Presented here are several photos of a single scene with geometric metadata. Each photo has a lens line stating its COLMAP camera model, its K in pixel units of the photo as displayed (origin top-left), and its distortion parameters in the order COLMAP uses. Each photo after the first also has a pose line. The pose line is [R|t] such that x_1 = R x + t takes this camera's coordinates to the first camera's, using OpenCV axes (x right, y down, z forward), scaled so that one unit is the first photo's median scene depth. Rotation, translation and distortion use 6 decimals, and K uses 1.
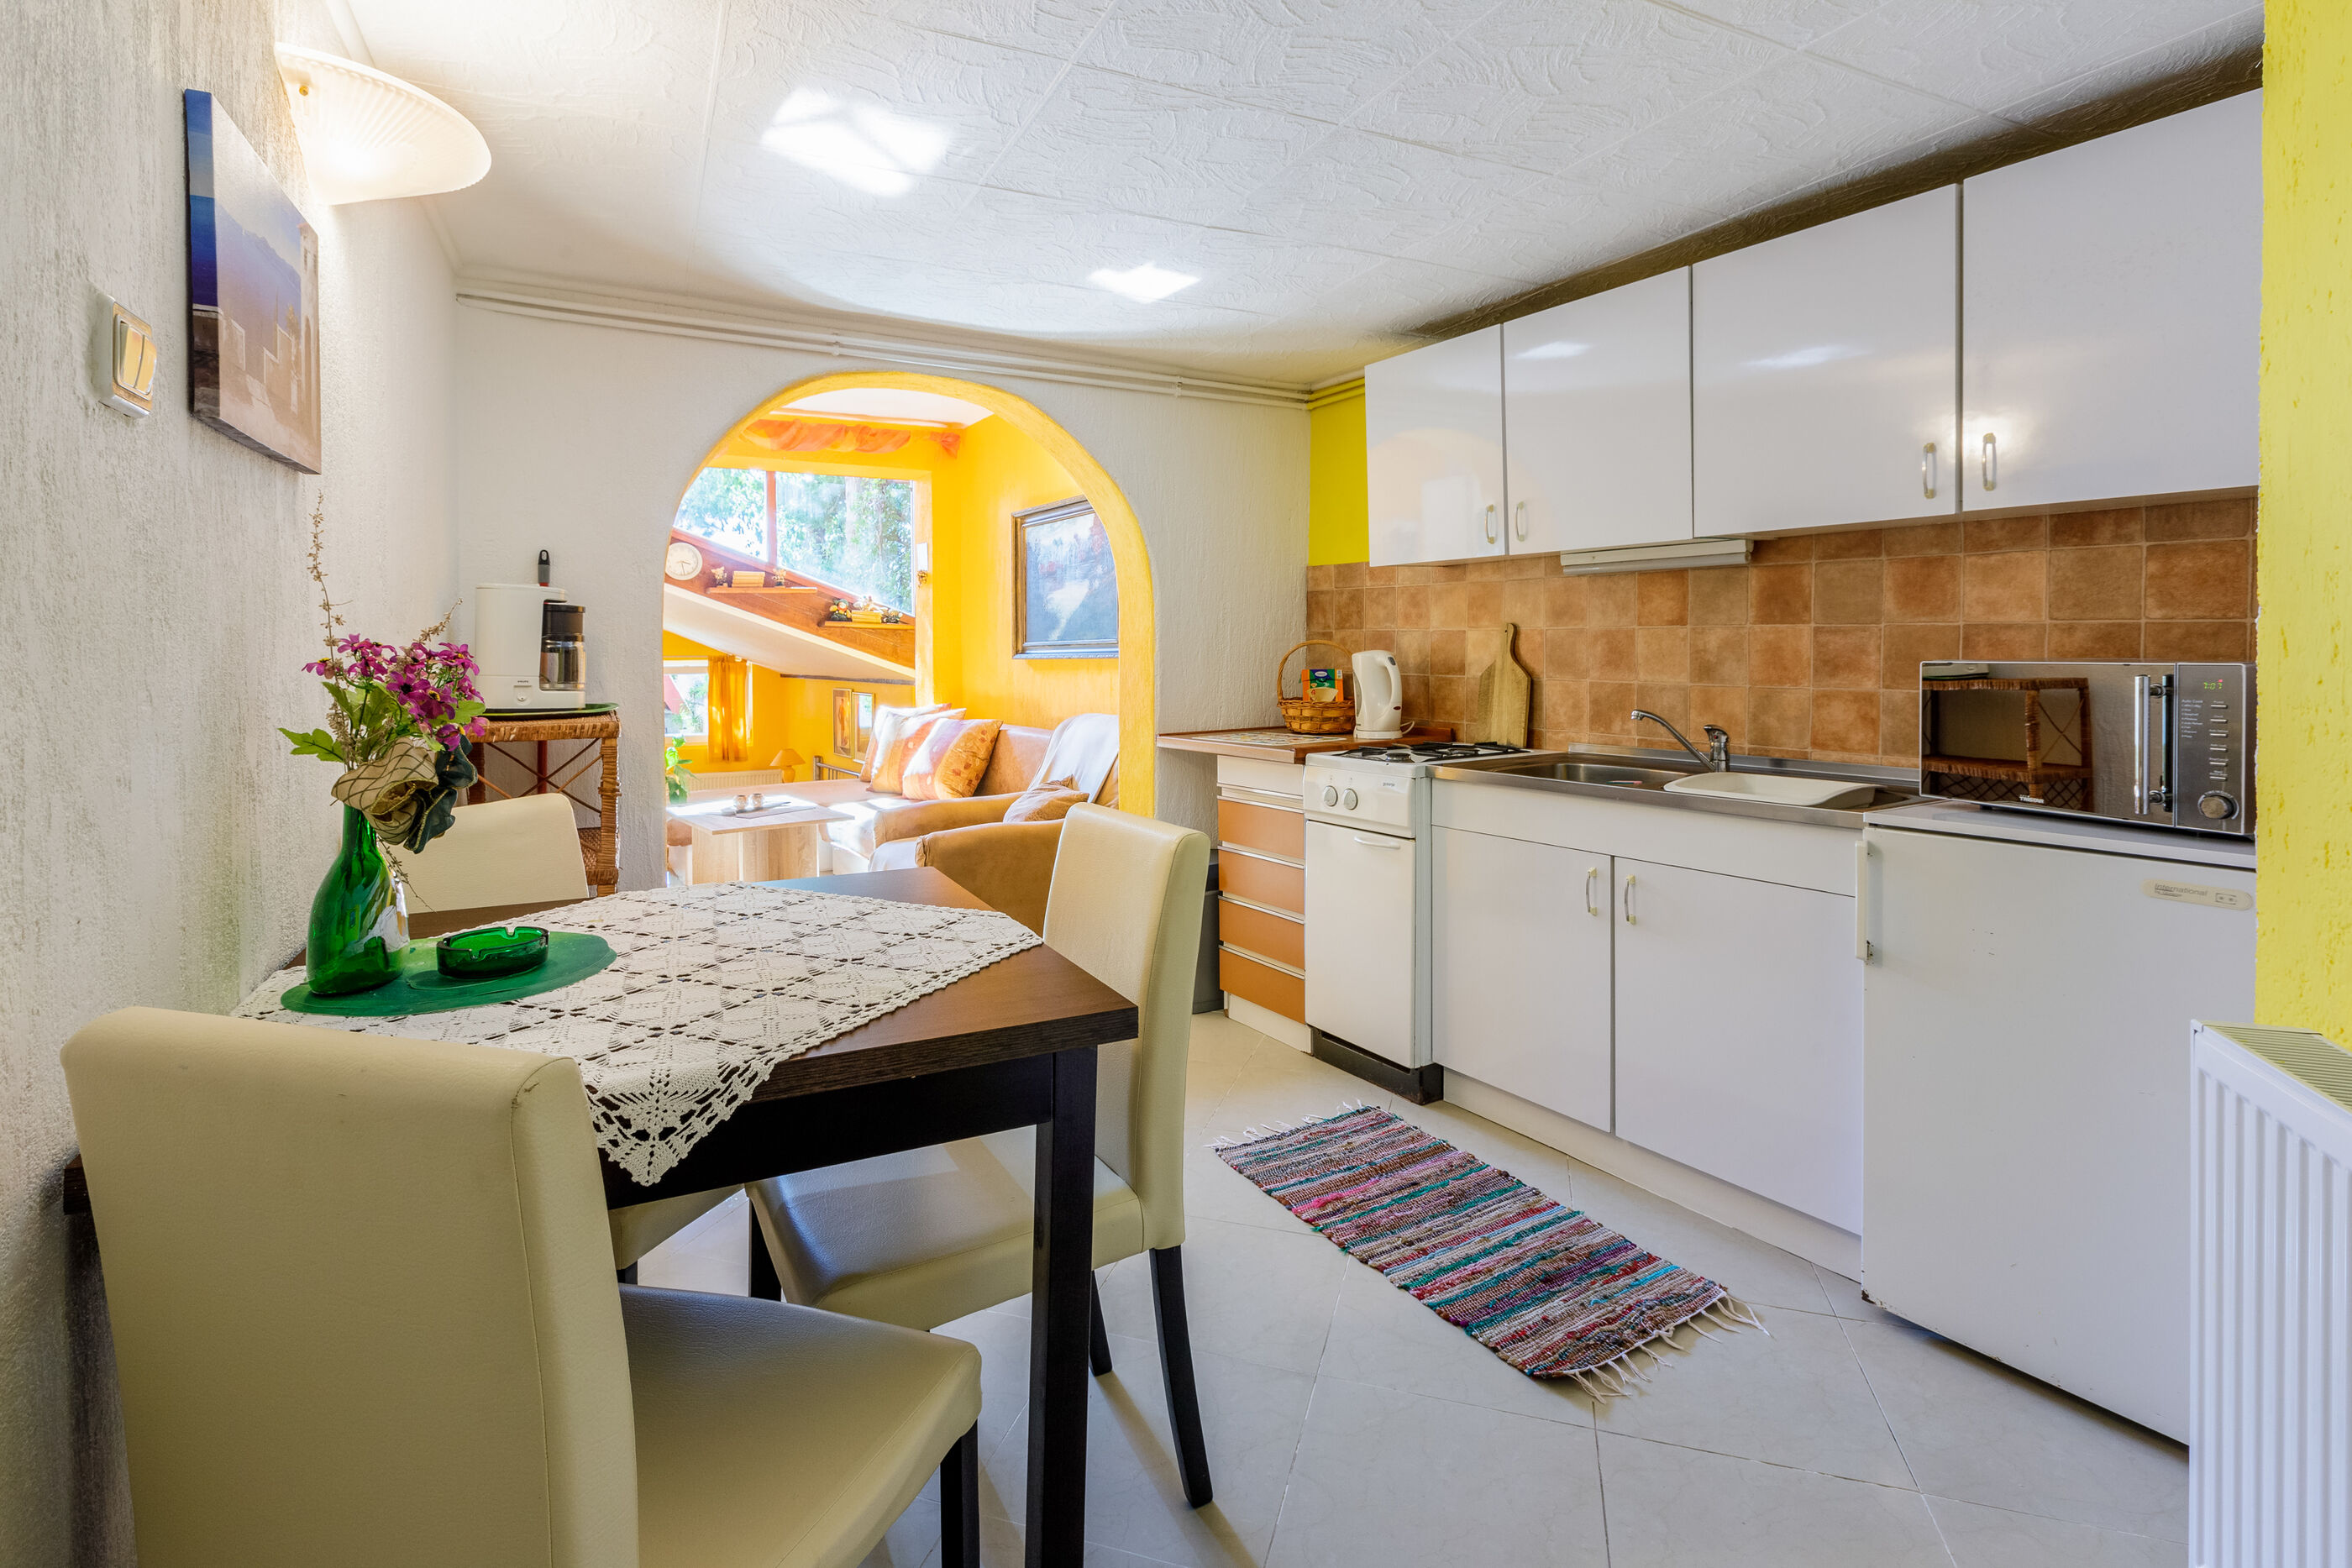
lens RADIAL K [[1145.3, 0, 1196.5], [0, 1145.3, 668.1], [0, 0, 1]] dist [0.010803, -0.002192]
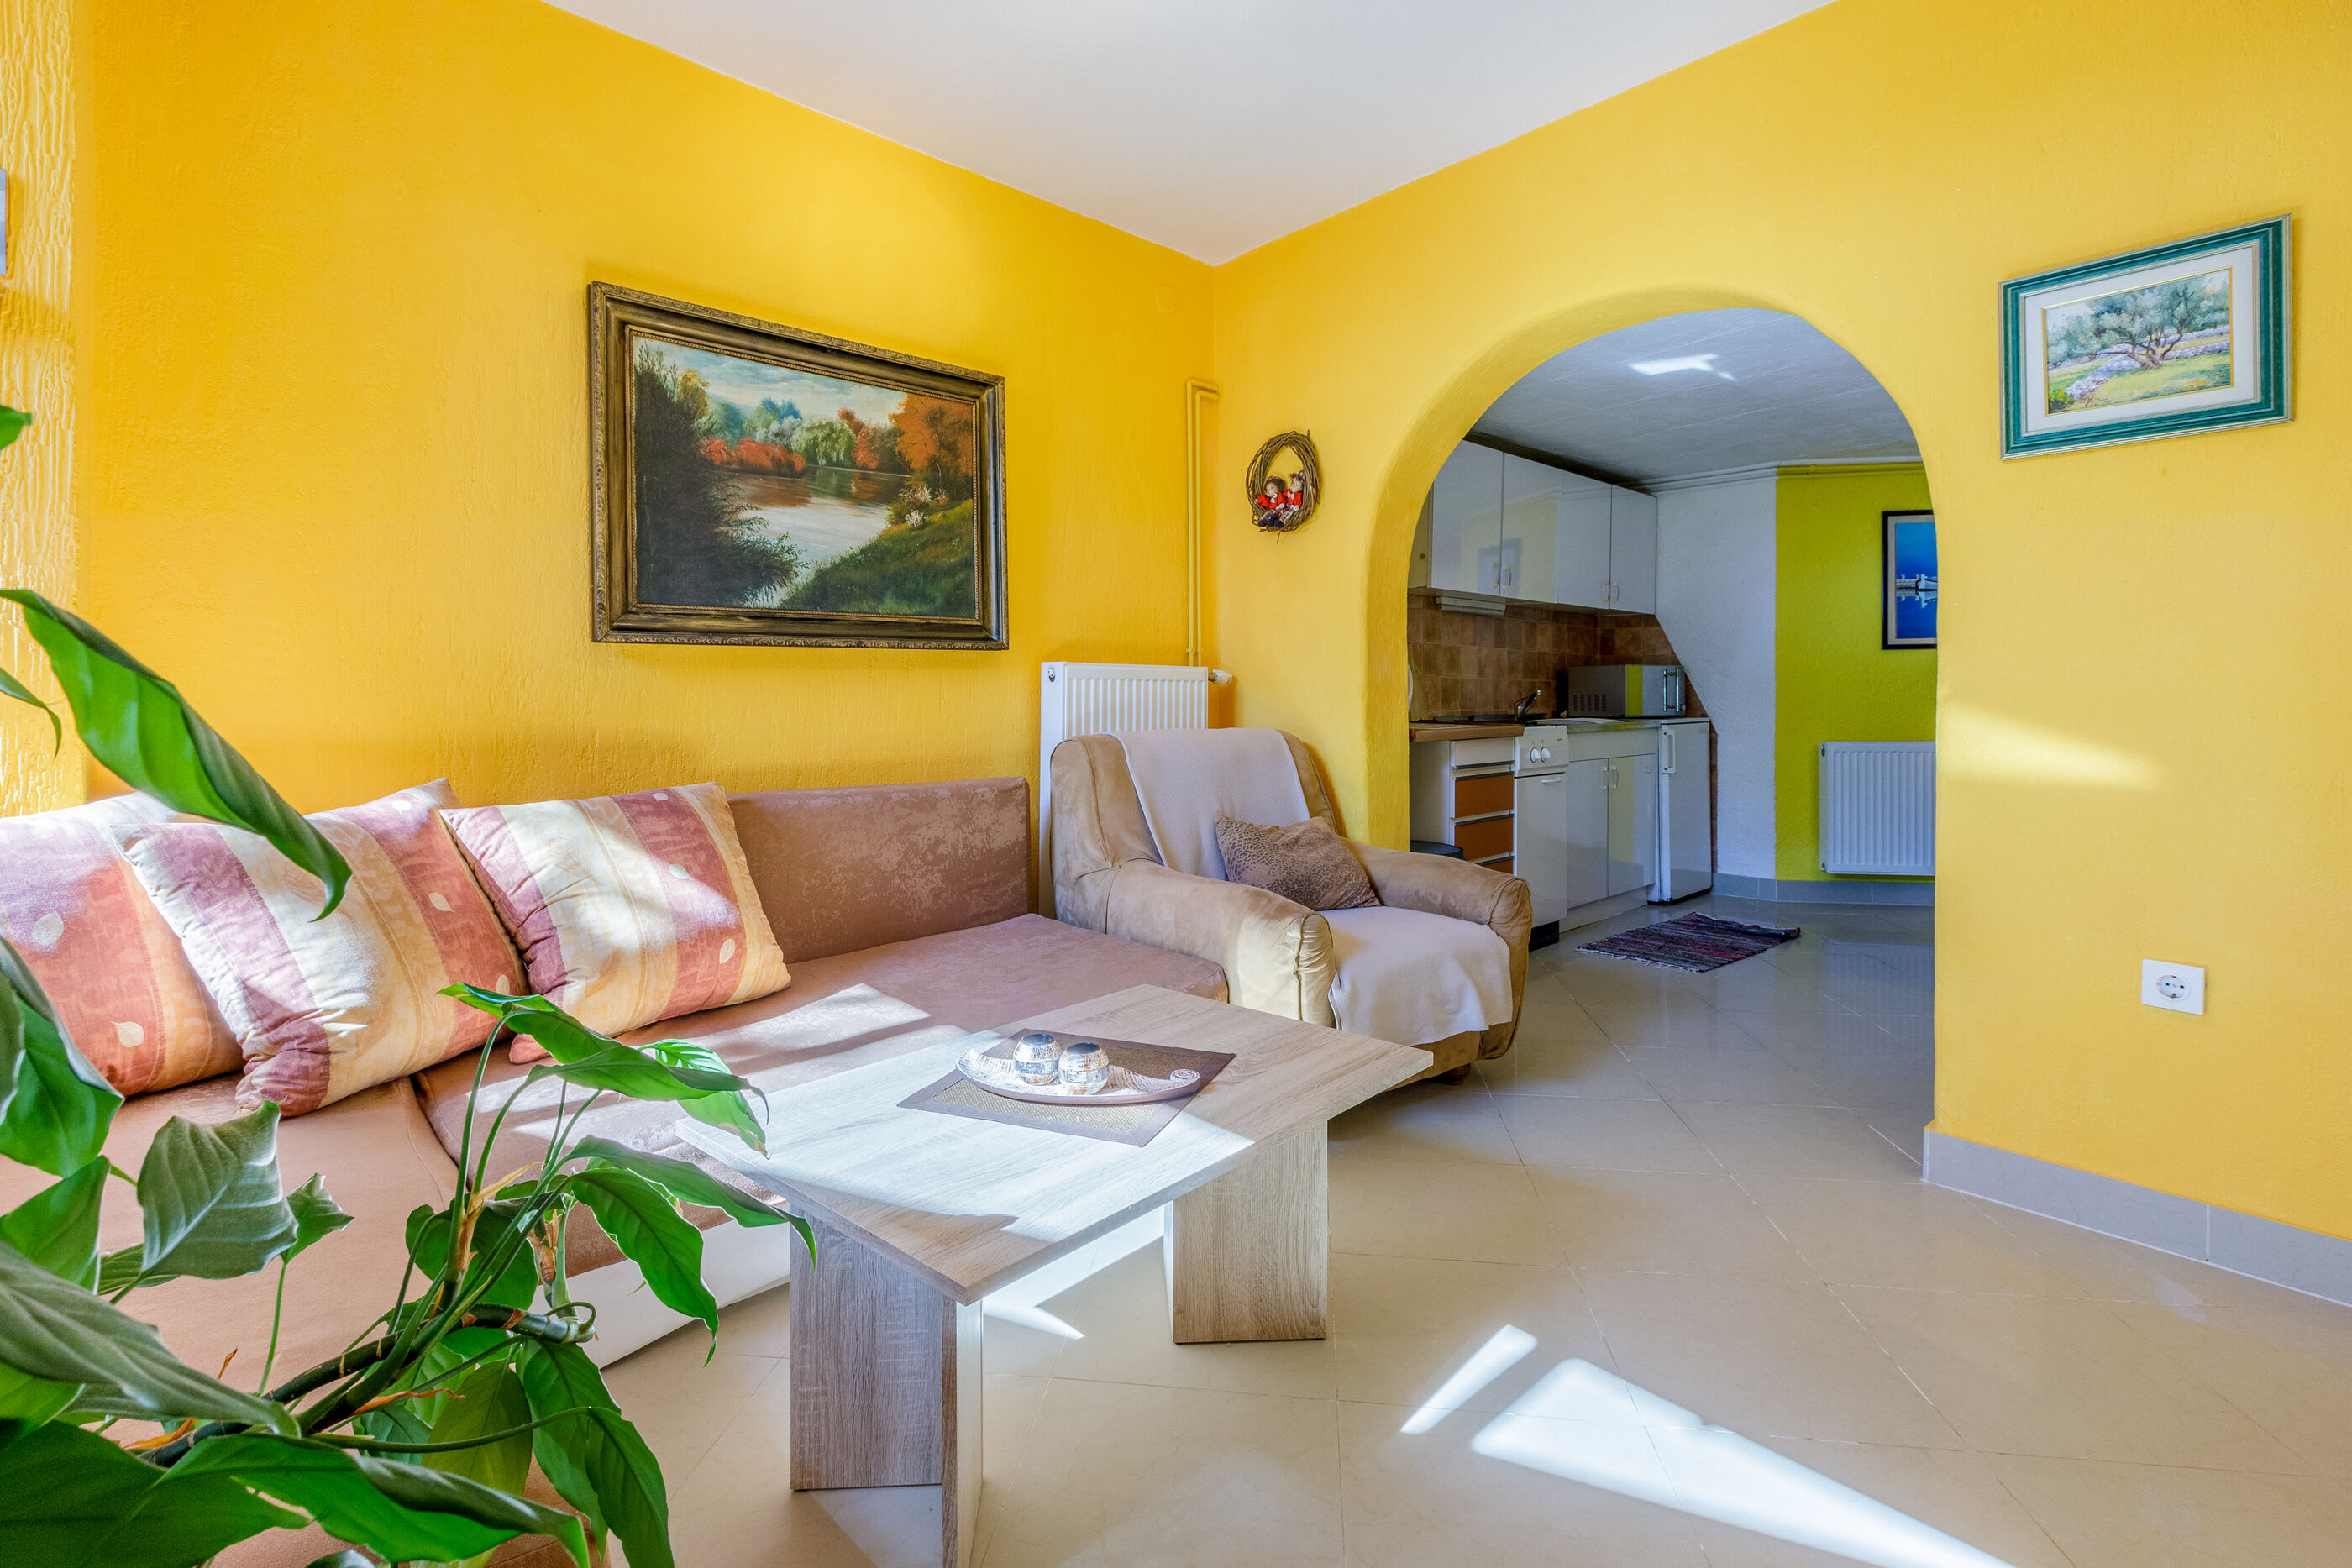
lens RADIAL K [[1118.5, 0, 1109.3], [0, 1118.5, 698.6], [0, 0, 1]] dist [-0.004608, 0.001066]
pose [[-0.164706, 0.003233, 0.986337, -0.631486], [0.020092, 0.999798, 0.000077, 0.017739], [-0.986138, 0.019830, -0.164737, 0.964432]]
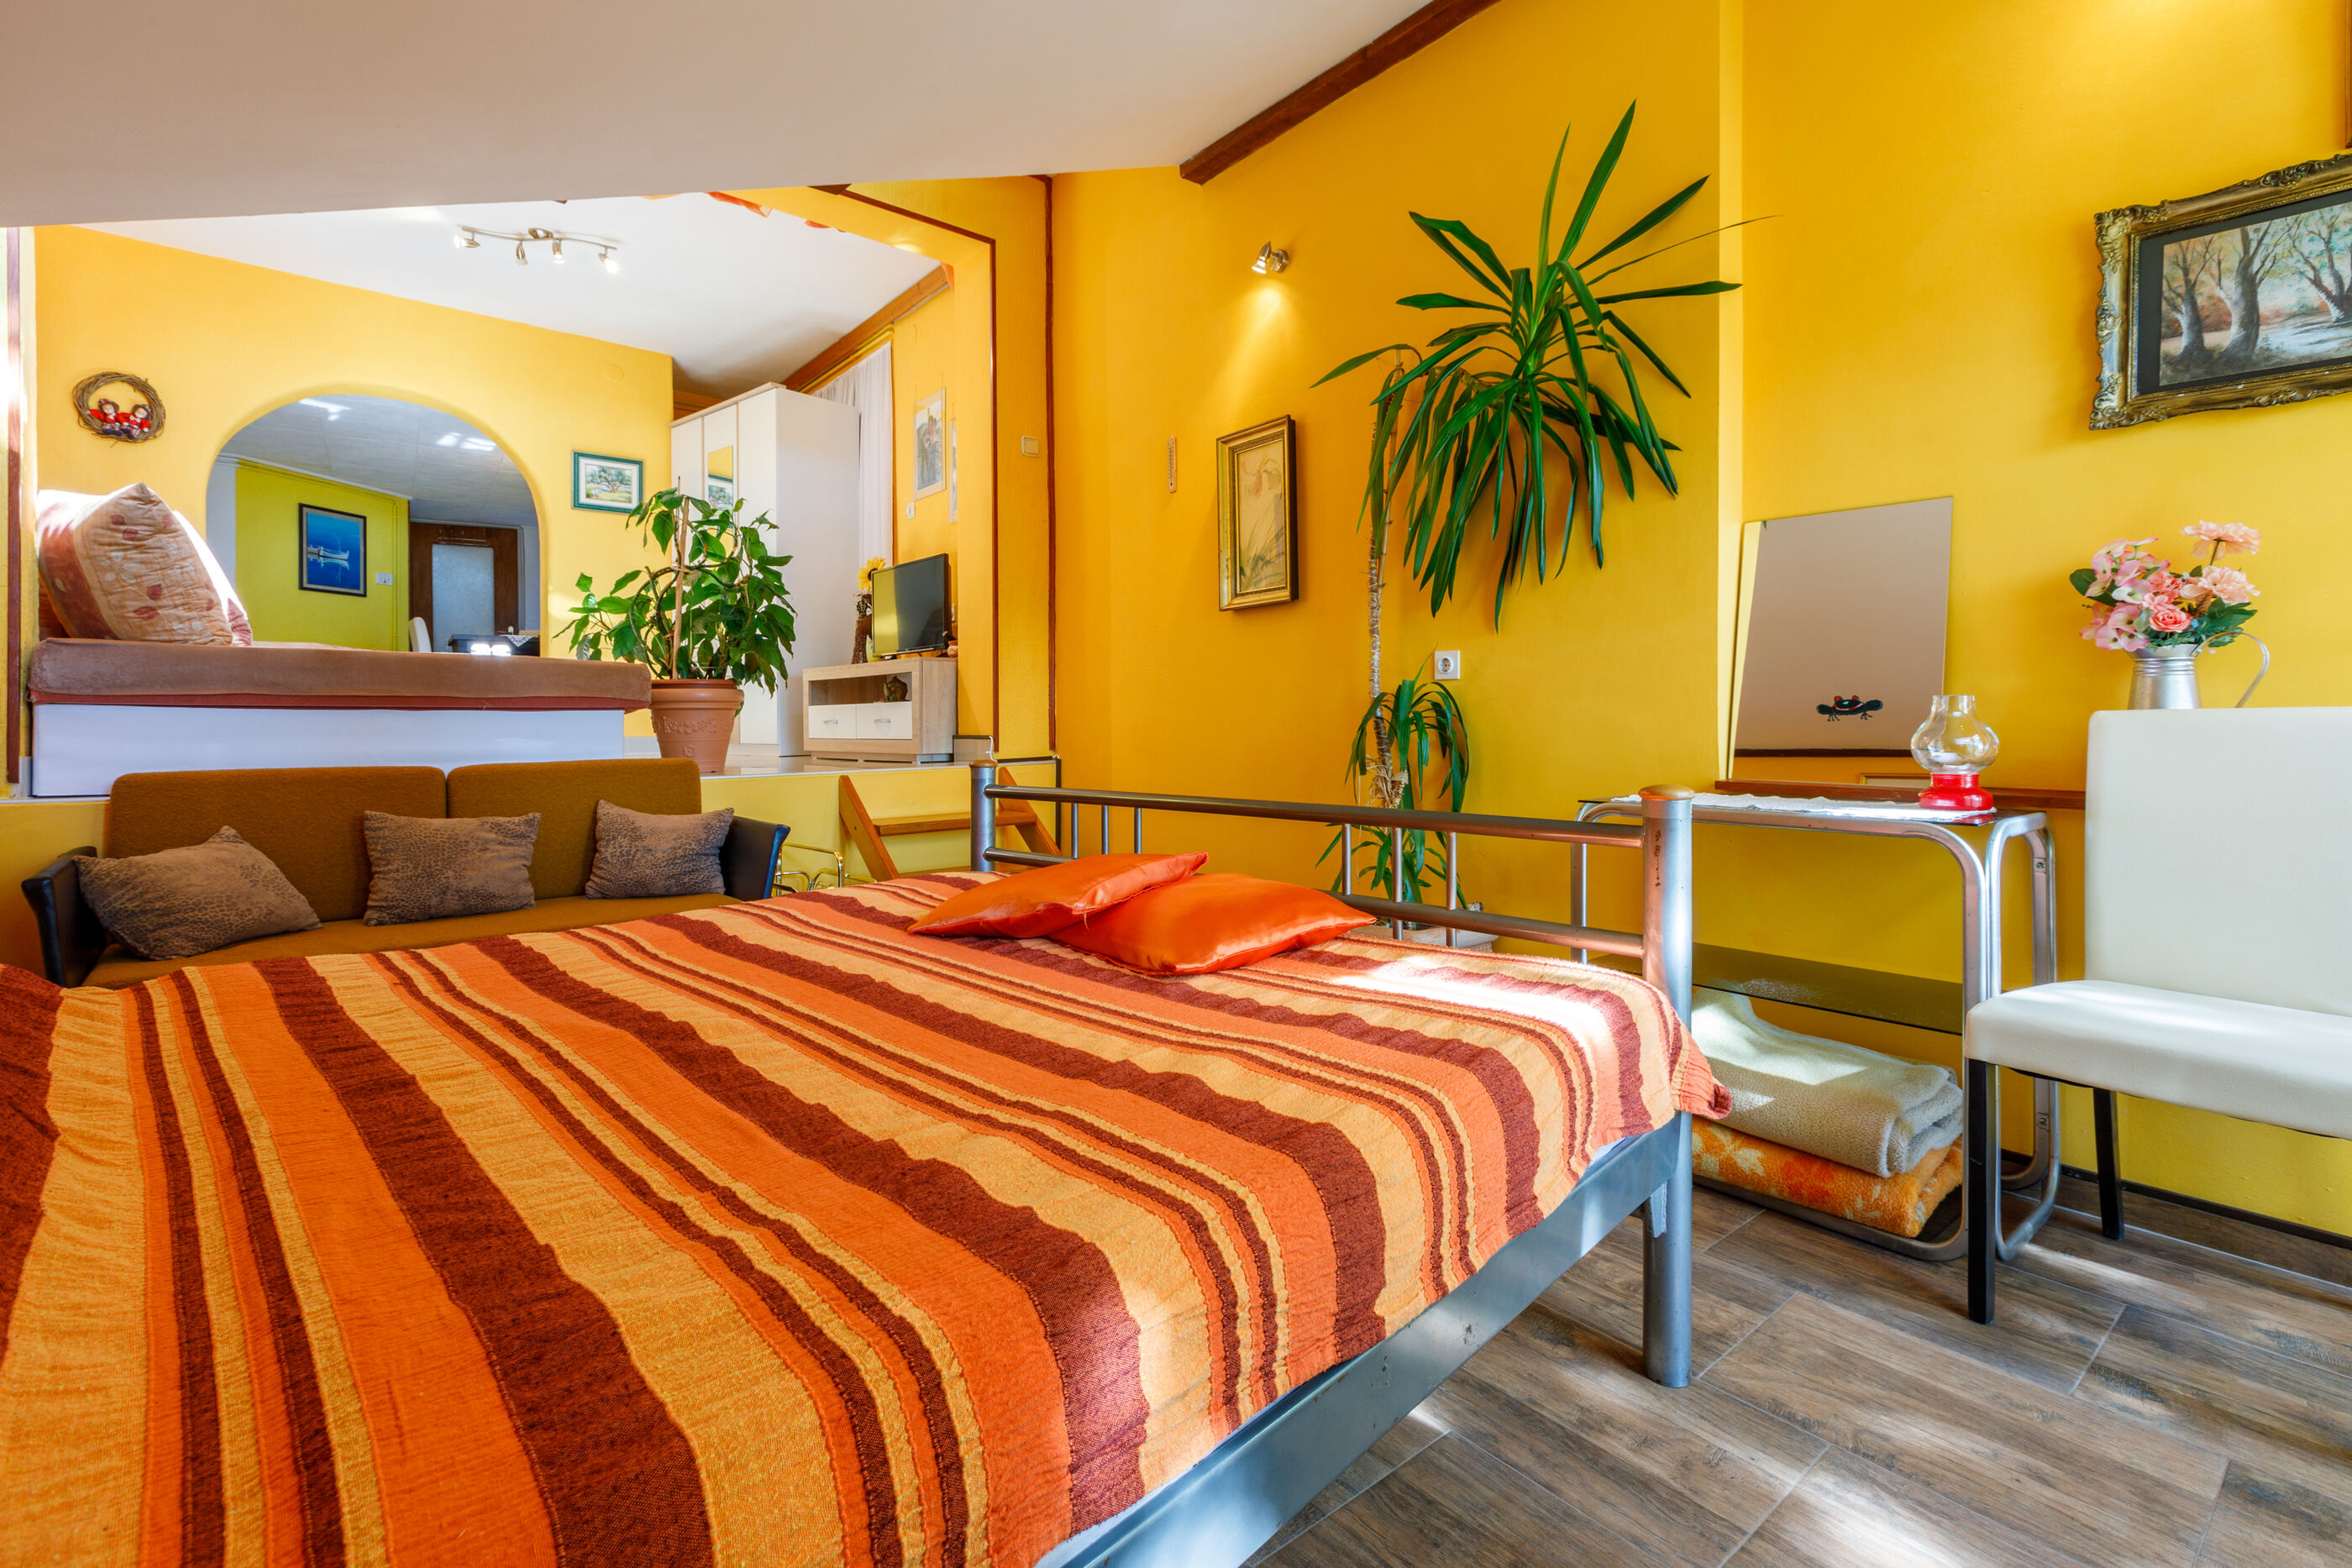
lens RADIAL K [[1118.5, 0, 1233.3], [0, 1118.5, 738.1], [0, 0, 1]] dist [-0.004608, 0.001066]
pose [[-0.980828, 0.002493, -0.194860, -0.749519], [-0.001937, 0.999744, 0.022537, 0.152422], [0.194866, 0.022483, -0.980572, 1.878882]]
